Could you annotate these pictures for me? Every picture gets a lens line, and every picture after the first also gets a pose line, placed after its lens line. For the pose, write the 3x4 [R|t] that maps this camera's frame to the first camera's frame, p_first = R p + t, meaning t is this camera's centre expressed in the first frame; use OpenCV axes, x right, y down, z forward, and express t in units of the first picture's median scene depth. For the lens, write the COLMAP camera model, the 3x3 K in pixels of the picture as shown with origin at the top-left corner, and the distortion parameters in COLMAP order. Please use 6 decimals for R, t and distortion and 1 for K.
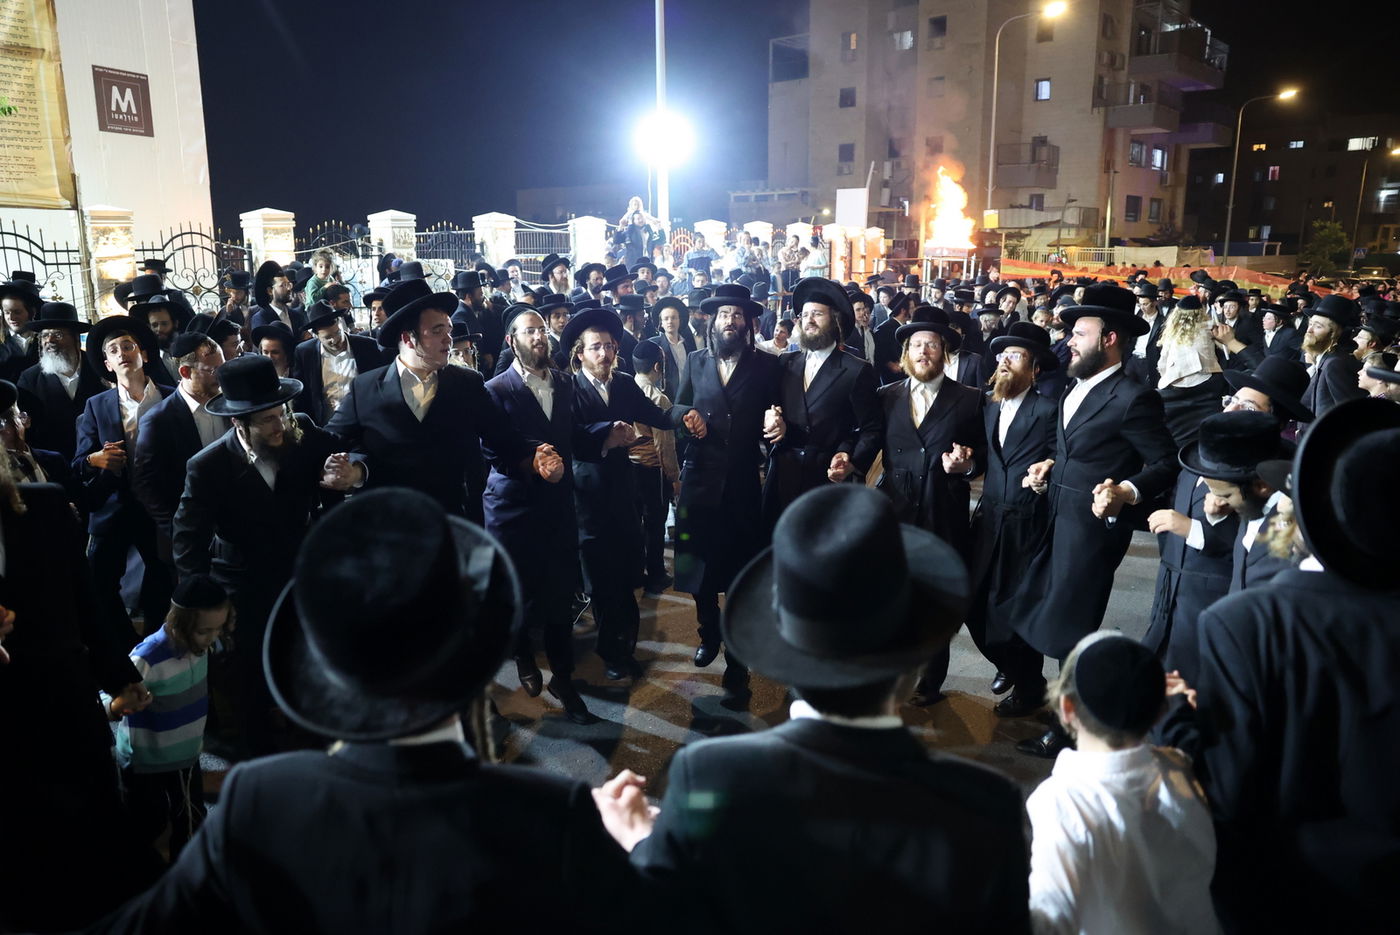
lens RADIAL K [[966.3, 0, 701.5], [0, 966.3, 458.8], [0, 0, 1]] dist [-0.048419, 0.016085]
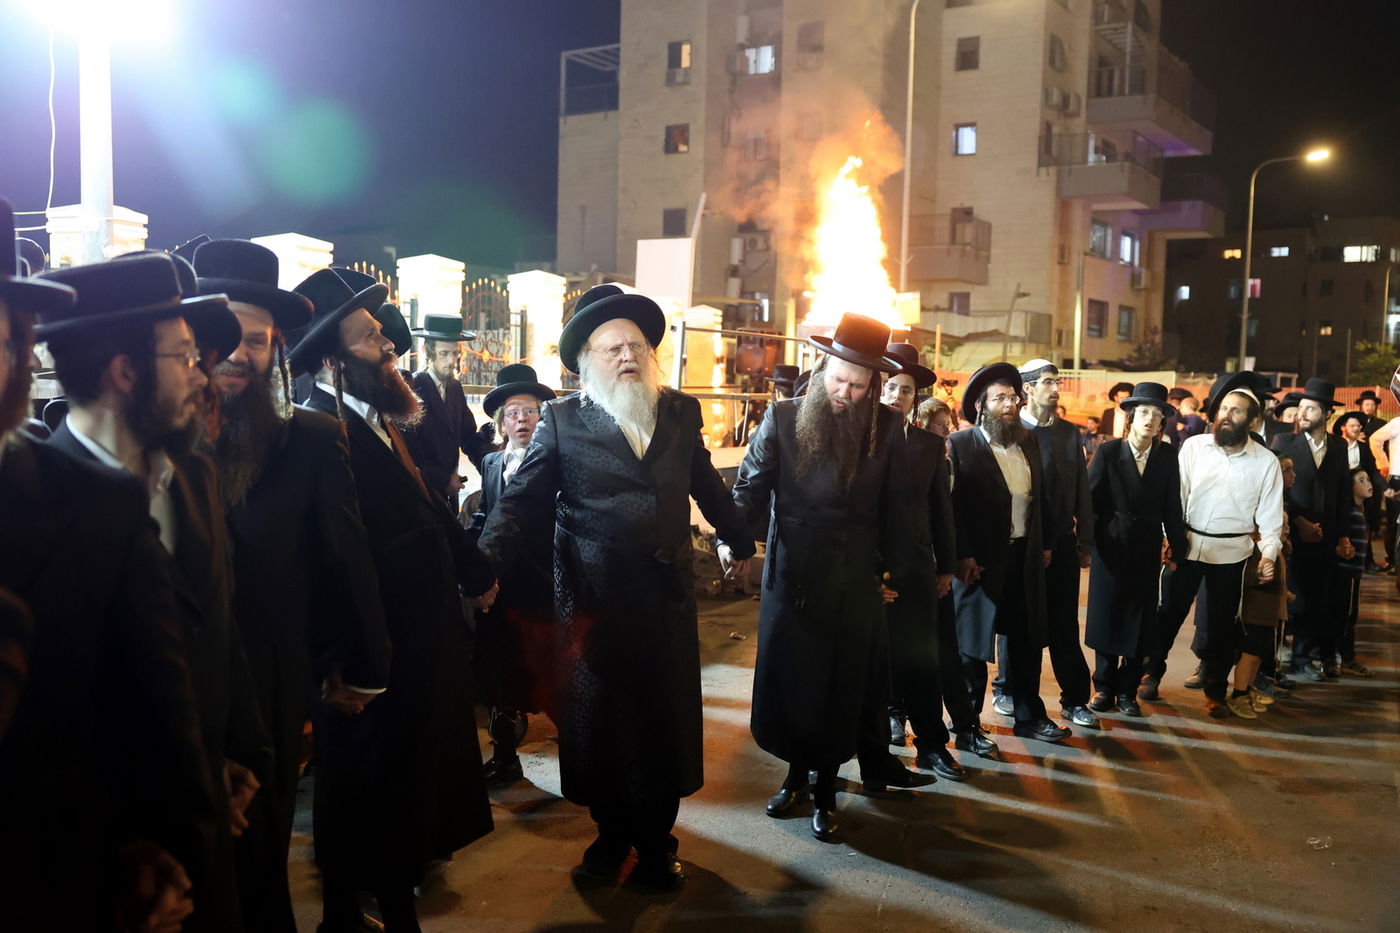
lens RADIAL K [[1403.8, 0, 699.0], [0, 1403.8, 466.6], [0, 0, 1]] dist [0.006924, 0.000000]
pose [[0.987141, 0.020721, 0.158505, 0.021310], [0.002874, 0.989102, -0.147203, -0.014742], [-0.159828, 0.145766, 0.976323, 0.099447]]
